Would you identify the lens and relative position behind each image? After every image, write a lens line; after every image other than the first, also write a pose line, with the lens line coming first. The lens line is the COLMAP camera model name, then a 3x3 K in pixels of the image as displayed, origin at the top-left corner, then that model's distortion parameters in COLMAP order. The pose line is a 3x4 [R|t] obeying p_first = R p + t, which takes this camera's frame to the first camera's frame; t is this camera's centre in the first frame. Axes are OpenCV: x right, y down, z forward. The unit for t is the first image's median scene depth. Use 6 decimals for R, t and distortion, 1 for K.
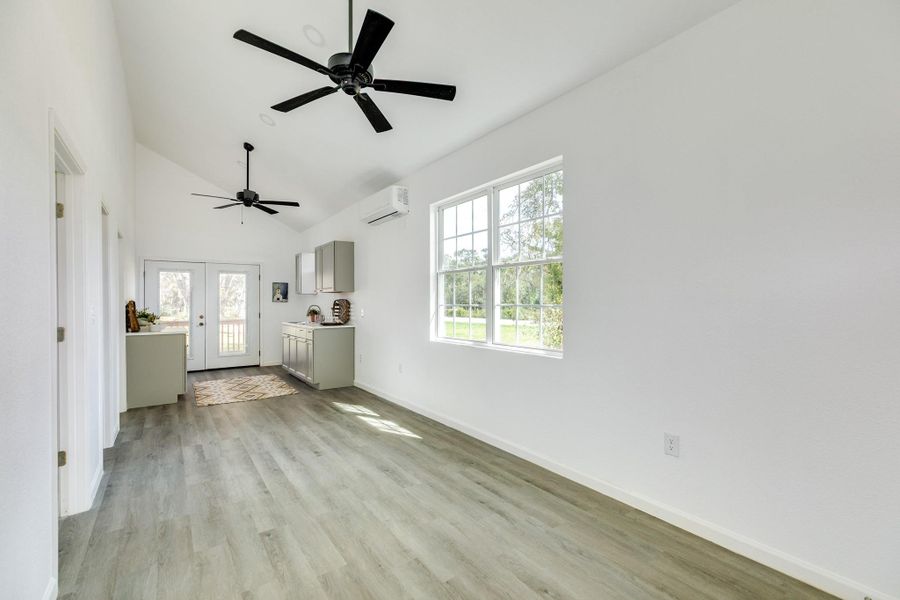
lens RADIAL K [[403.1, 0, 448.0], [0, 403.1, 301.5], [0, 0, 1]] dist [0.003690, 0.000502]
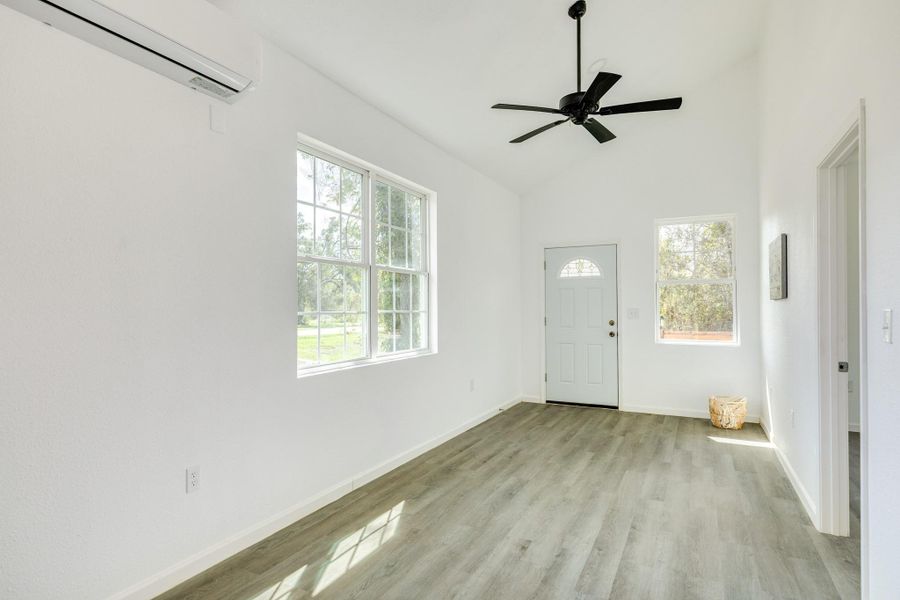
lens RADIAL K [[496.6, 0, 451.1], [0, 496.6, 299.4], [0, 0, 1]] dist [0.012290, 0.000872]
pose [[-0.479143, 0.020076, 0.877507, -1.098699], [0.001660, 0.999757, -0.021967, 0.007566], [-0.877735, -0.009069, -0.479060, 1.689710]]
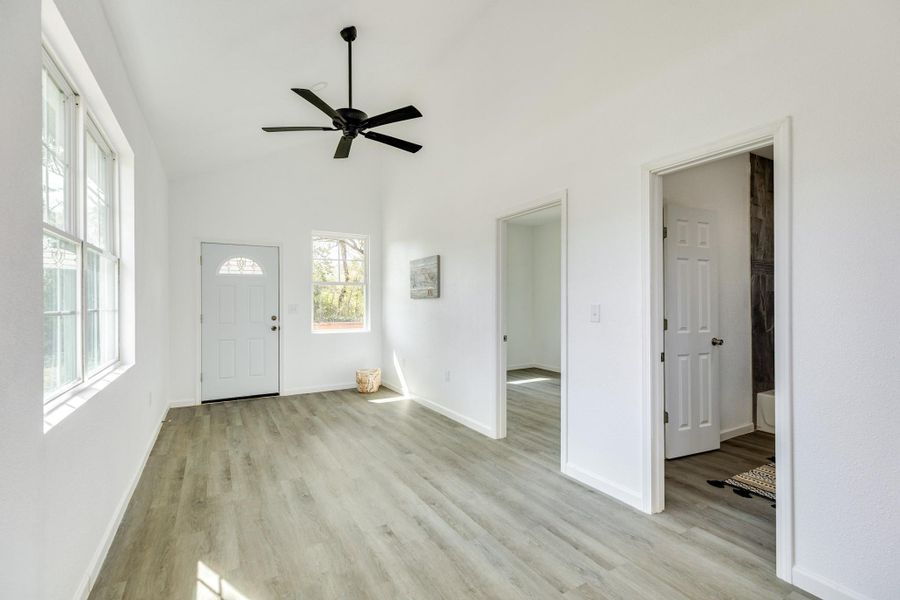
lens RADIAL K [[403.1, 0, 451.1], [0, 403.1, 299.3], [0, 0, 1]] dist [0.003690, 0.000502]
pose [[-0.996988, 0.009802, 0.076938, -0.550375], [0.008949, 0.999895, -0.011428, 0.003796], [-0.077041, -0.010705, -0.996970, 1.893386]]
